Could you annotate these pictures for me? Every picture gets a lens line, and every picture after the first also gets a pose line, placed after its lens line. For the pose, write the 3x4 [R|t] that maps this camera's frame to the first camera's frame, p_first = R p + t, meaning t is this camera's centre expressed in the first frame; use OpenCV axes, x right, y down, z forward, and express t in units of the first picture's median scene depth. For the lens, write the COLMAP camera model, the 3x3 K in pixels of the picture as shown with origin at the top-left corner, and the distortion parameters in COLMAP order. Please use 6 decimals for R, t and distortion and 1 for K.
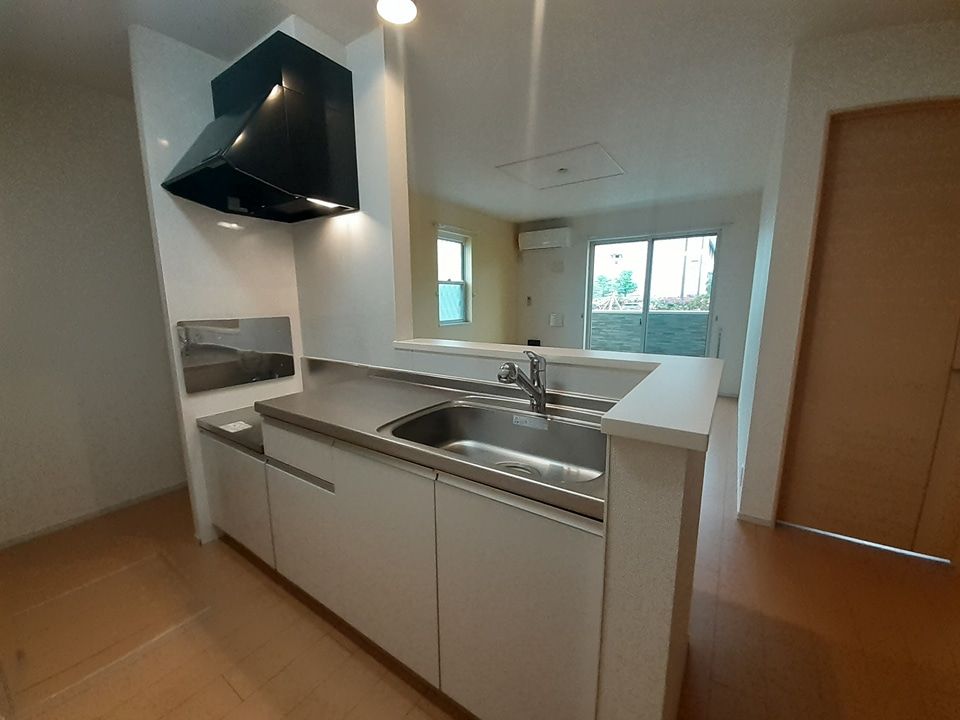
lens RADIAL K [[376.4, 0, 473.5], [0, 376.4, 361.2], [0, 0, 1]] dist [0.003940, 0.000080]
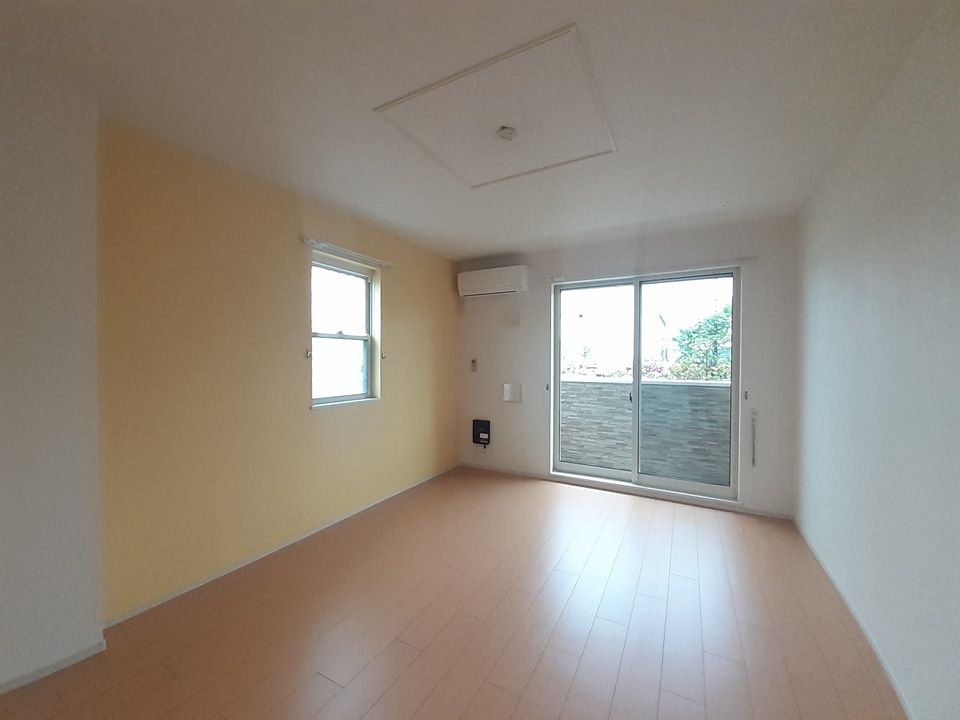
lens RADIAL K [[376.4, 0, 481.5], [0, 376.4, 357.8], [0, 0, 1]] dist [0.003940, 0.000080]
pose [[0.993670, 0.011042, 0.111796, 0.091336], [0.007717, 0.986098, -0.165987, -0.061725], [-0.112074, 0.165799, 0.979770, 0.332159]]
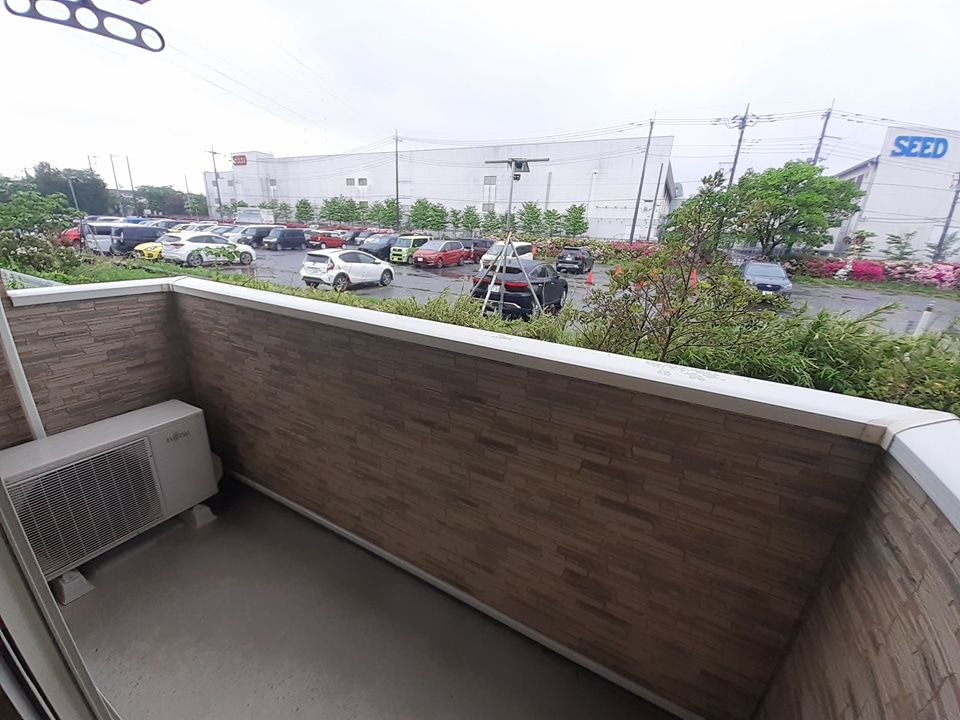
lens RADIAL K [[376.4, 0, 476.8], [0, 376.4, 362.0], [0, 0, 1]] dist [0.003940, 0.000080]
pose [[0.991240, 0.009172, 0.131758, 0.528778], [-0.031090, 0.985758, 0.165272, -0.175686], [-0.128365, -0.167921, 0.977407, 0.875511]]
